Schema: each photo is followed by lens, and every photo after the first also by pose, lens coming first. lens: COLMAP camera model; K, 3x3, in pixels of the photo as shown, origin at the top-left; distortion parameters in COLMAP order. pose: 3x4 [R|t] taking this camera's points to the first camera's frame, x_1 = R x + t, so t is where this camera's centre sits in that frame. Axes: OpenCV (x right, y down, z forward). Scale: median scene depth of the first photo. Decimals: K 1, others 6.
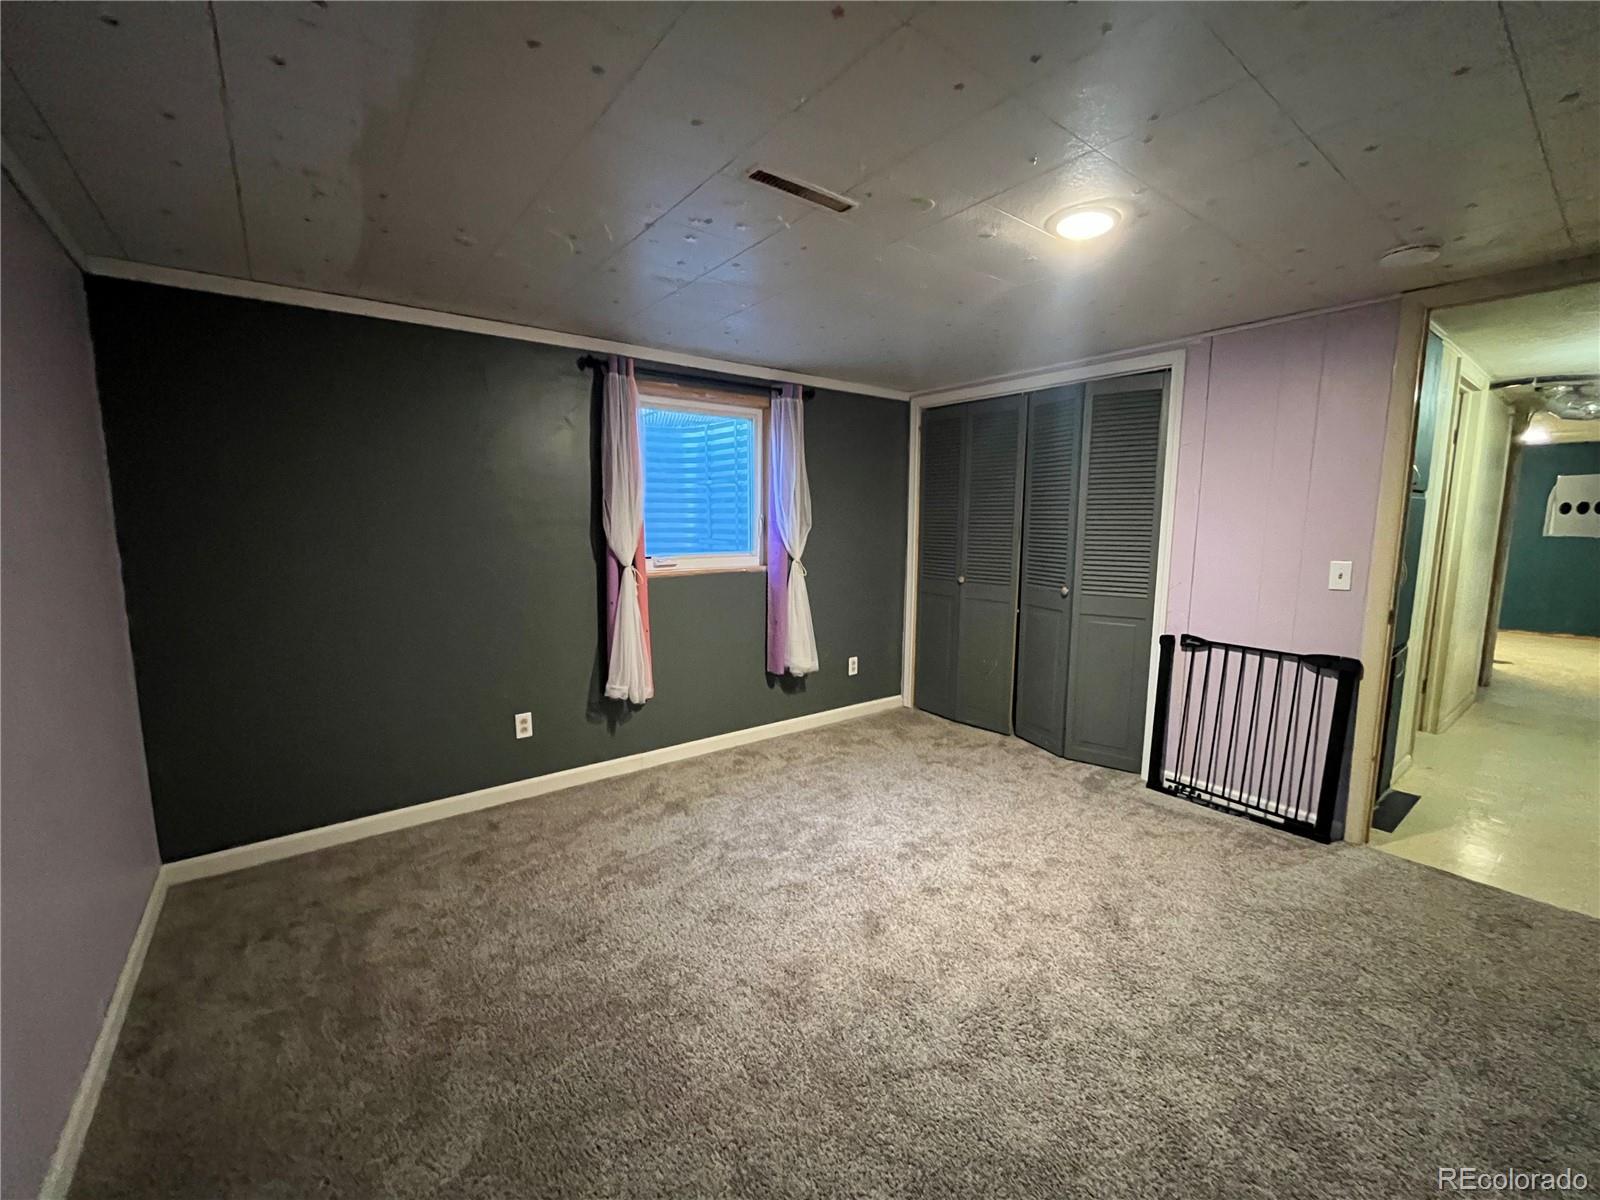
lens RADIAL K [[652.1, 0, 794.9], [0, 652.1, 605.2], [0, 0, 1]] dist [-0.002952, -0.000098]
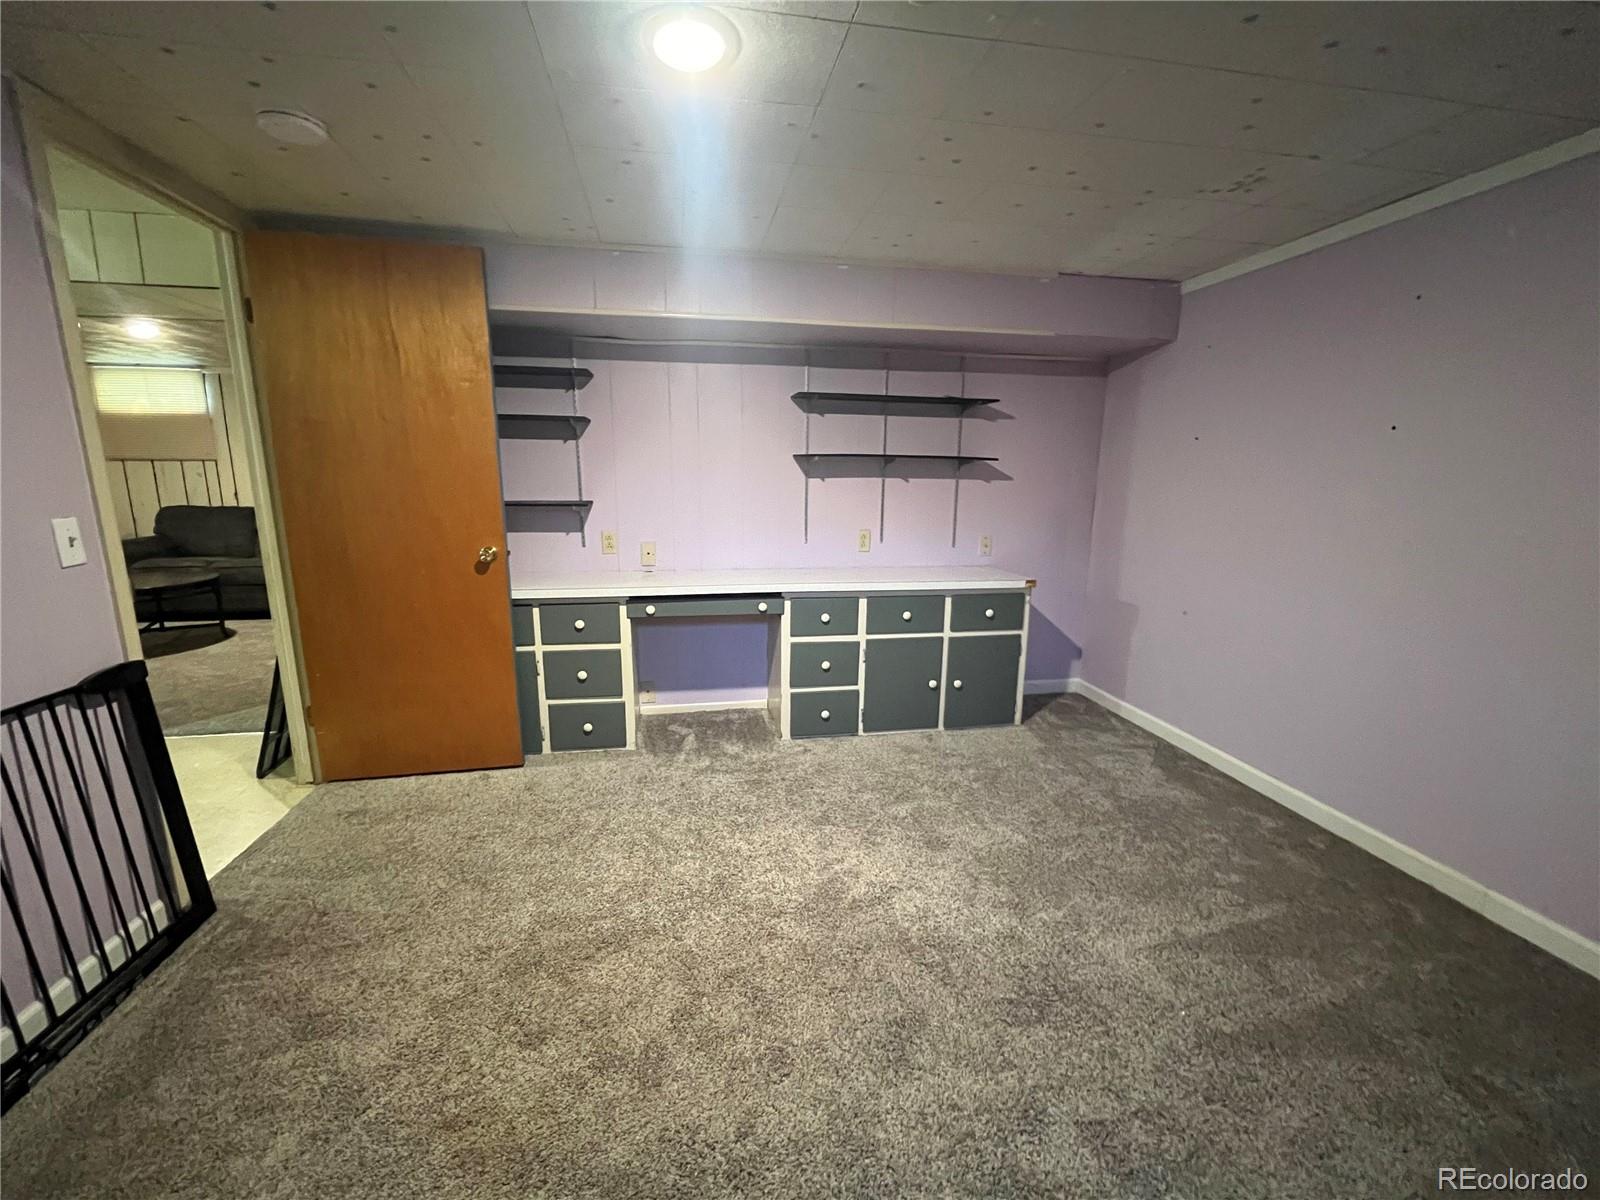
lens RADIAL K [[652.1, 0, 794.9], [0, 652.1, 605.2], [0, 0, 1]] dist [-0.002952, -0.000098]
pose [[-0.891464, -0.103225, 0.441176, -0.032857], [0.042968, 0.950053, 0.309115, -0.145338], [-0.451049, 0.294522, -0.842503, 1.209651]]
